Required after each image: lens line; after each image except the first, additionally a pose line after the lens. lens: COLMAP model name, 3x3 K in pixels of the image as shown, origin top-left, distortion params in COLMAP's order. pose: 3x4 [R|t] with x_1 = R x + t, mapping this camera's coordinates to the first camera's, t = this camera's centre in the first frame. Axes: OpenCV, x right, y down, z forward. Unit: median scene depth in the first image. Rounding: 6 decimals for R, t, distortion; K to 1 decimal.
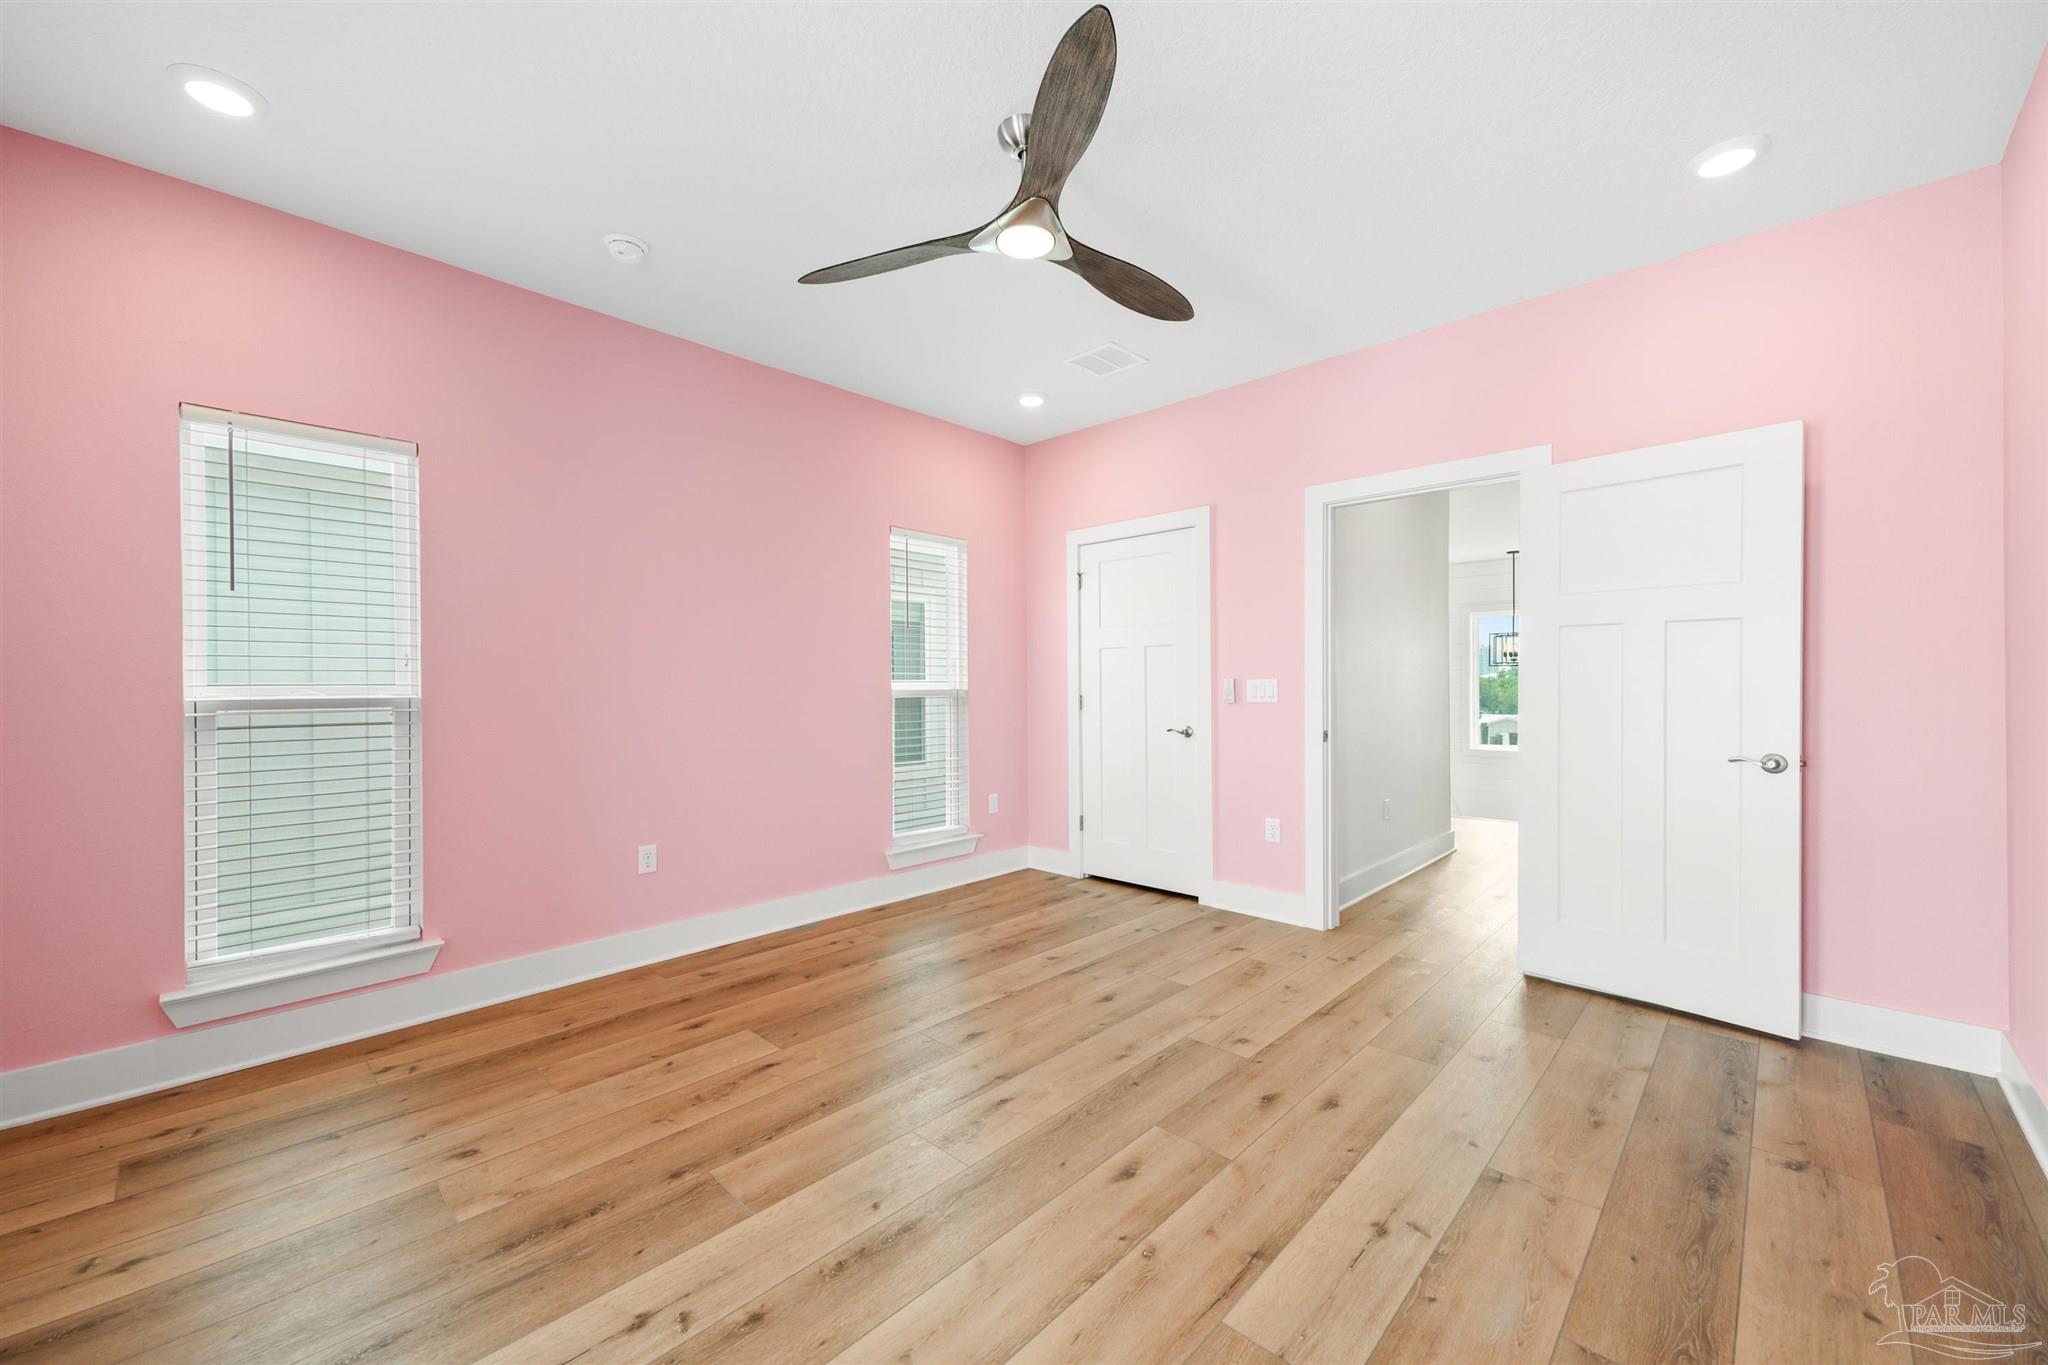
lens RADIAL K [[802.6, 0, 1024.0], [0, 802.6, 682.5], [0, 0, 1]] dist [0.015636, -0.000054]
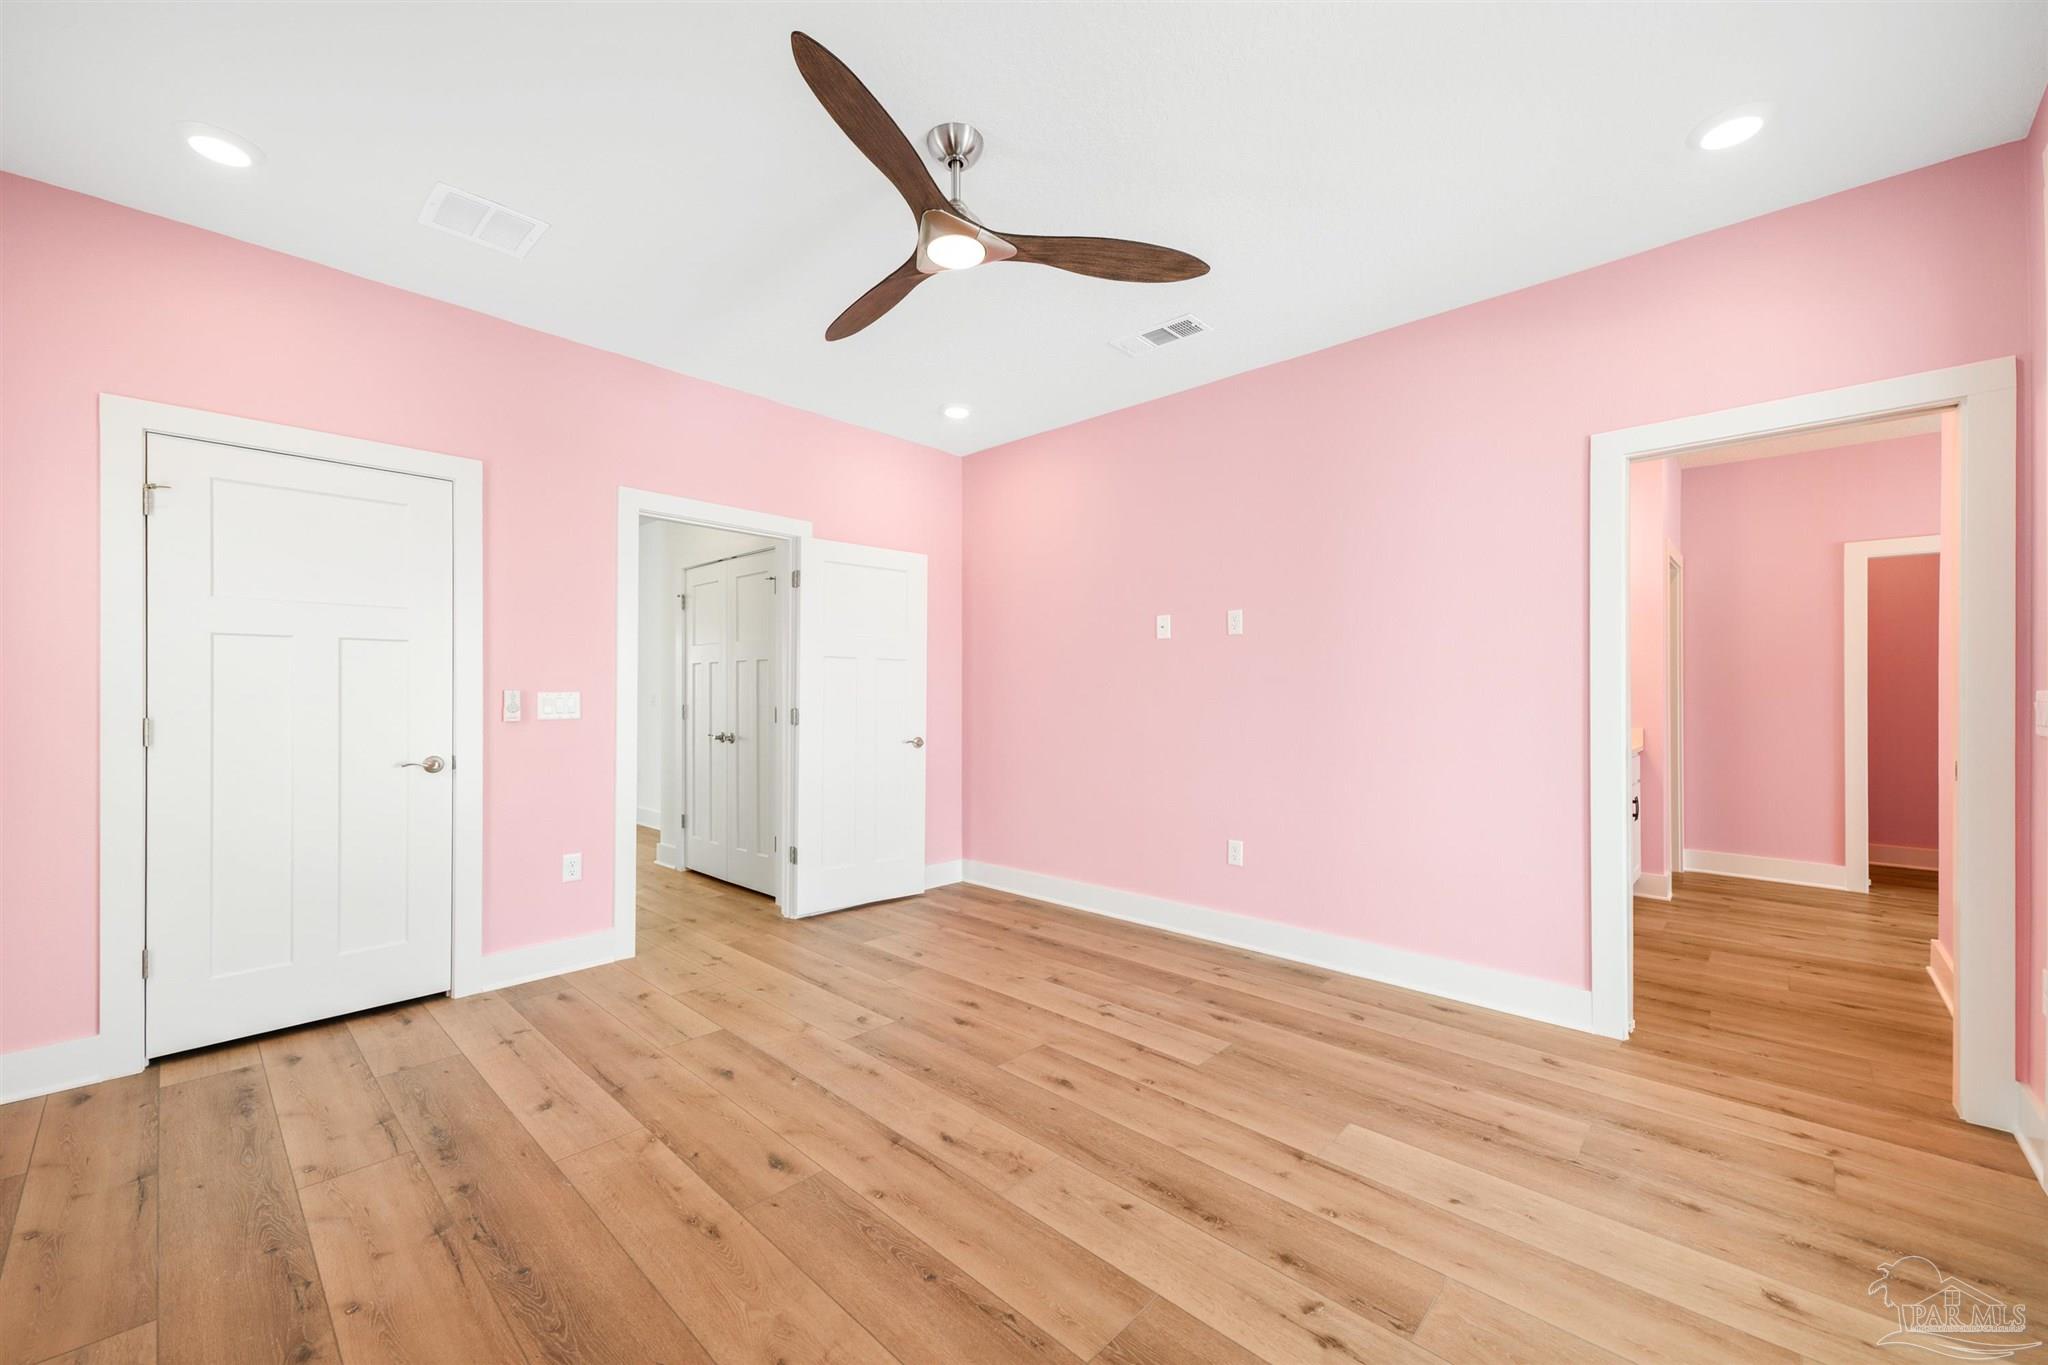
lens RADIAL K [[793.3, 0, 1021.0], [0, 793.3, 689.8], [0, 0, 1]] dist [0.015900, -0.000014]
pose [[-0.005275, 0.010136, 0.999935, -0.780689], [-0.002331, 0.999946, -0.010148, 0.001320], [-0.999983, -0.002385, -0.005251, 0.740302]]
